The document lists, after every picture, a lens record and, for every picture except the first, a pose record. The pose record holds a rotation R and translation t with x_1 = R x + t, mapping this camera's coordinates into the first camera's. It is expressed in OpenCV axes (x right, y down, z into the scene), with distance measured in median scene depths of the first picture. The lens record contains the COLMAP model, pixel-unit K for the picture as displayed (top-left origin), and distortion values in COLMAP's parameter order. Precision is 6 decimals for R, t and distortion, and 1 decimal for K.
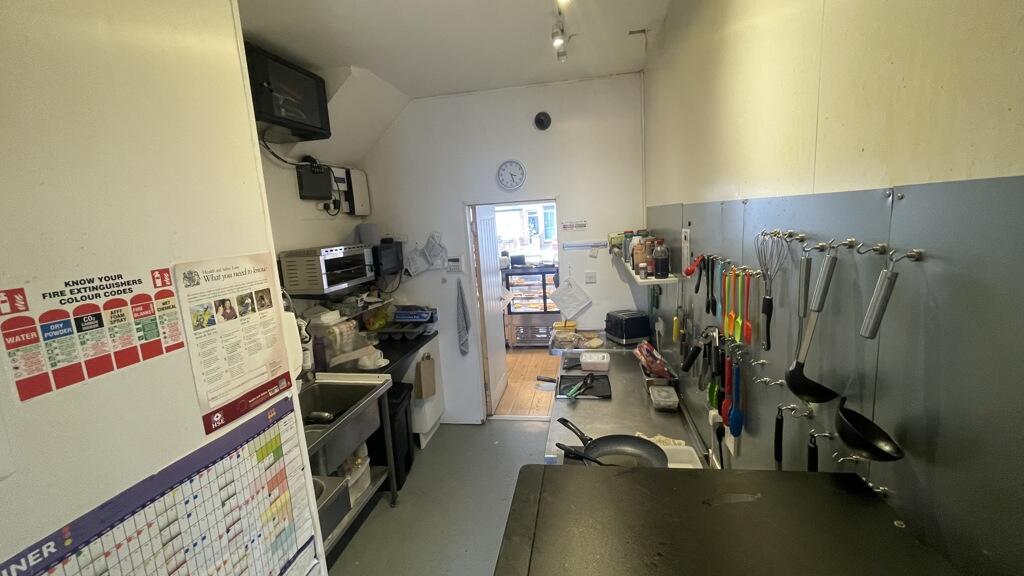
lens RADIAL K [[412.8, 0, 509.1], [0, 412.8, 285.1], [0, 0, 1]] dist [-0.003756, 0.001672]
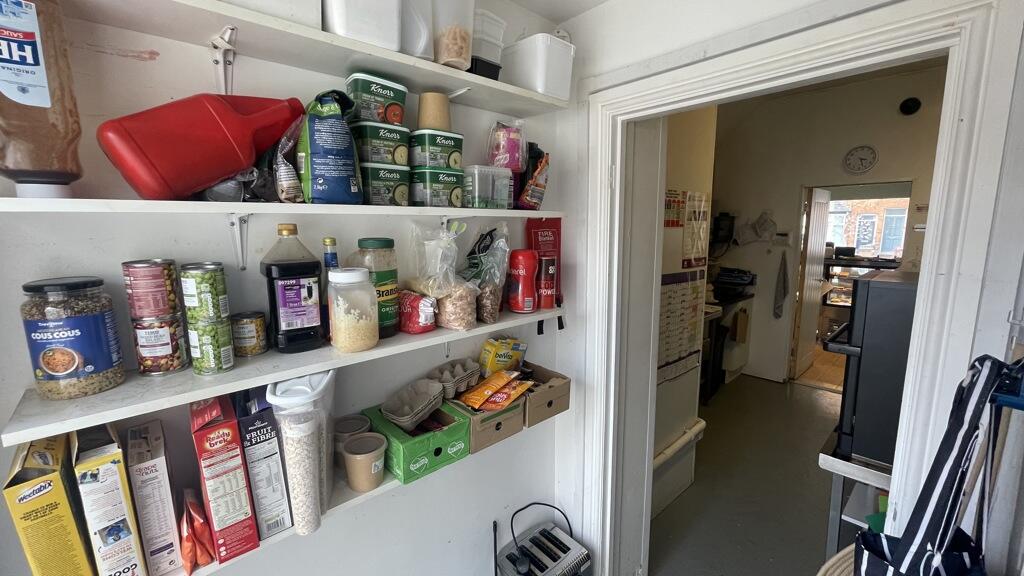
lens RADIAL K [[412.8, 0, 515.5], [0, 412.8, 285.9], [0, 0, 1]] dist [-0.003756, 0.001672]
pose [[0.801107, 0.149677, -0.579504, -0.041422], [-0.146172, 0.987834, 0.053074, 0.129991], [0.580398, 0.042189, 0.813239, -0.371585]]
